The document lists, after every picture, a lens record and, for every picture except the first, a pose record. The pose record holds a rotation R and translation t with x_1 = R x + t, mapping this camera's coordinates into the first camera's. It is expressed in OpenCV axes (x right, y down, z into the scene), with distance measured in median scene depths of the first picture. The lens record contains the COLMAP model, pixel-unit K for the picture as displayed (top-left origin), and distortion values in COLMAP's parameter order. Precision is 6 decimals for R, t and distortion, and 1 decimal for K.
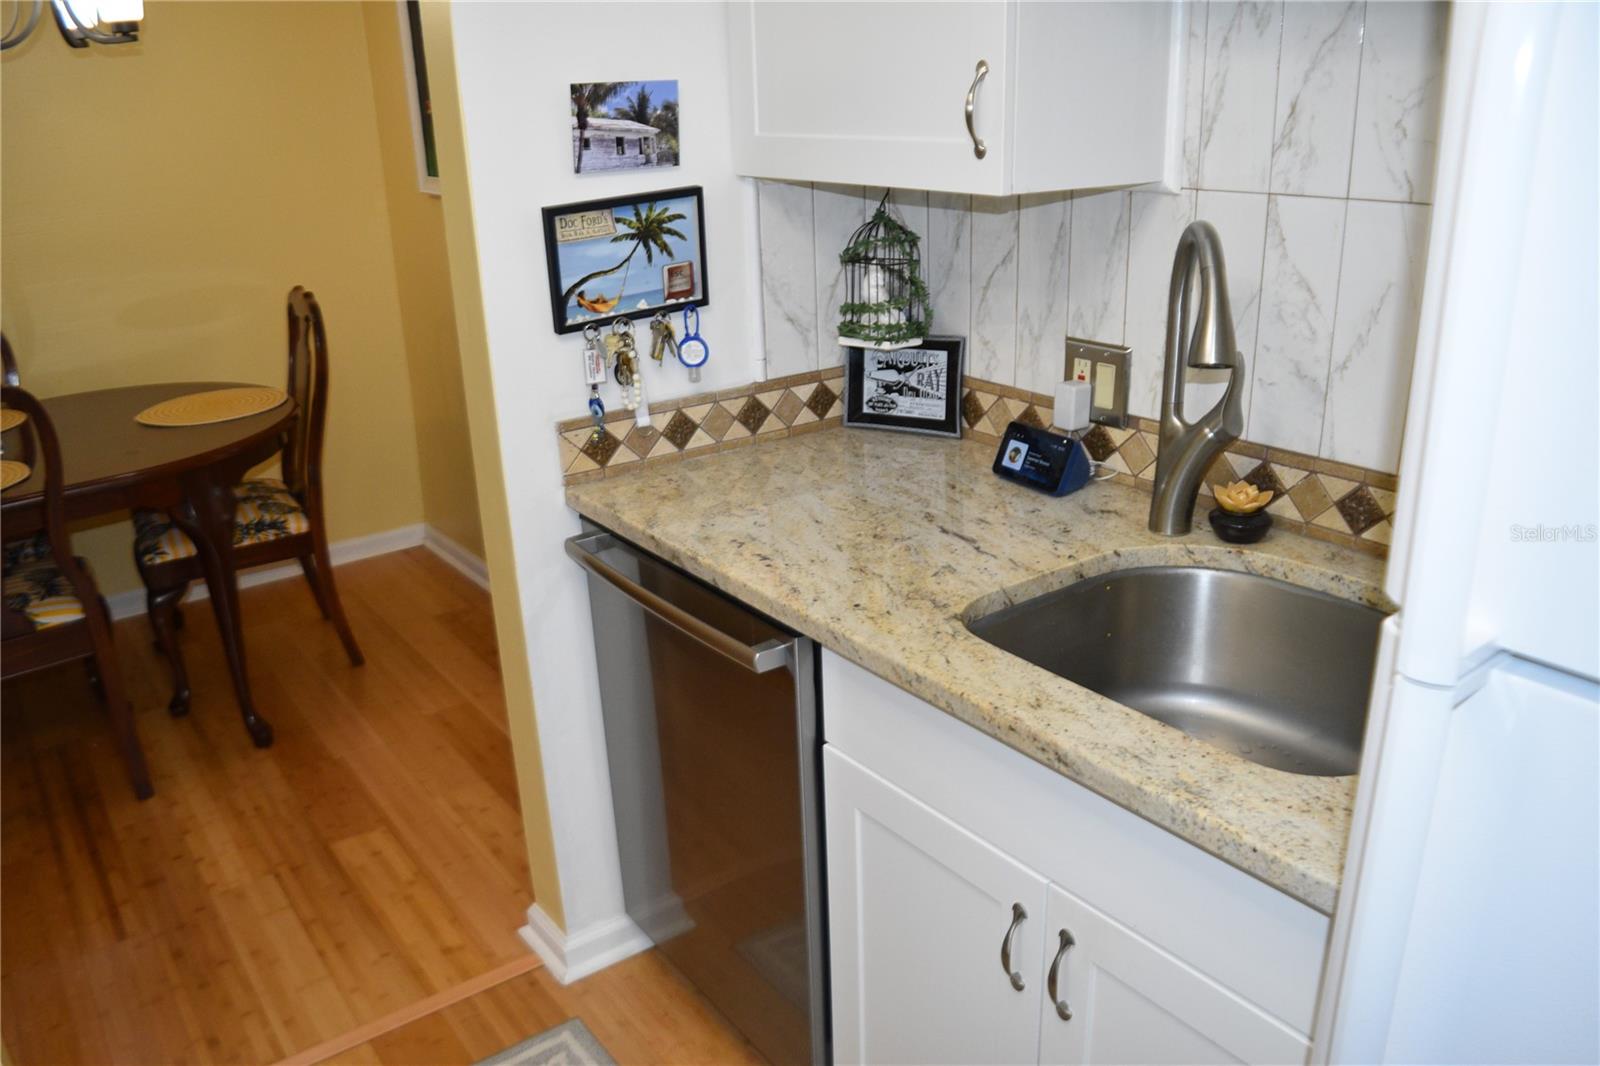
lens RADIAL K [[1252.4, 0, 798.7], [0, 1252.4, 527.4], [0, 0, 1]] dist [-0.095979, 0.022292]
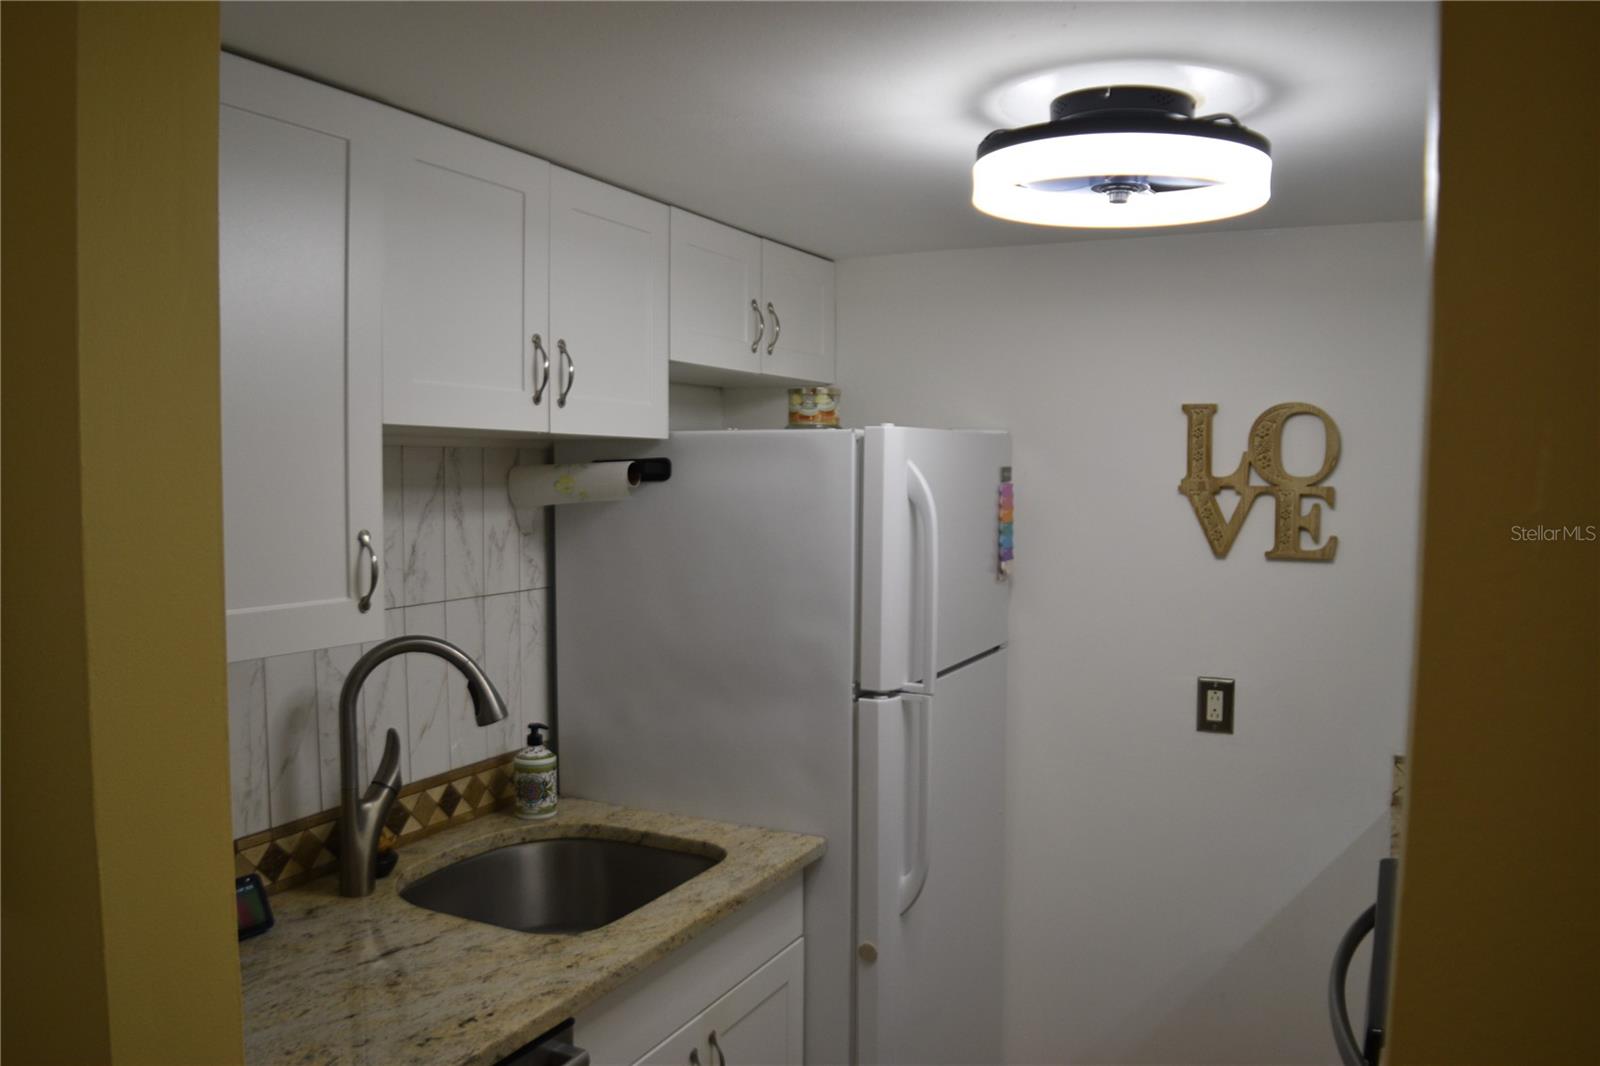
lens RADIAL K [[1252.4, 0, 773.3], [0, 1252.4, 560.1], [0, 0, 1]] dist [-0.095979, 0.022292]
pose [[-0.448227, -0.040777, 0.892989, -0.979013], [0.304548, 0.932232, 0.195434, -0.427086], [-0.840442, 0.359557, -0.405433, 1.069446]]
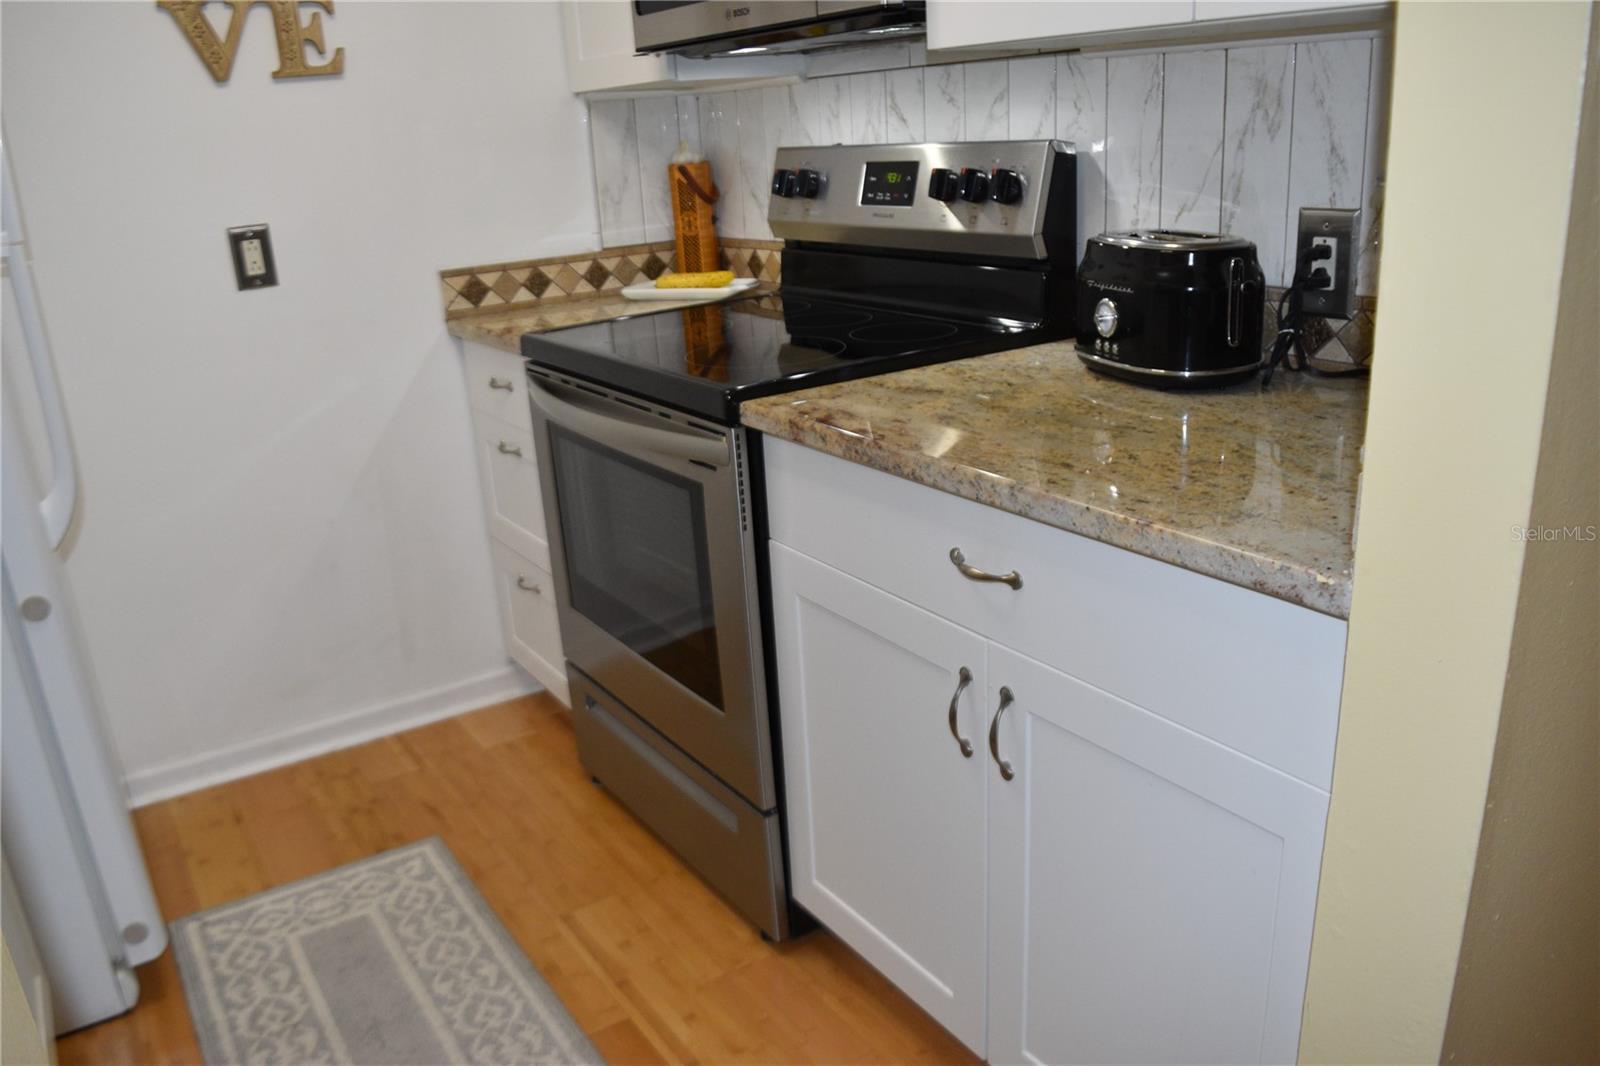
lens RADIAL K [[1252.4, 0, 798.6], [0, 1252.4, 550.1], [0, 0, 1]] dist [-0.095979, 0.022292]
pose [[-0.993467, 0.069528, 0.090495, -0.510738], [0.110937, 0.774384, 0.622914, -0.305275], [-0.026768, 0.628884, -0.777038, 1.324924]]
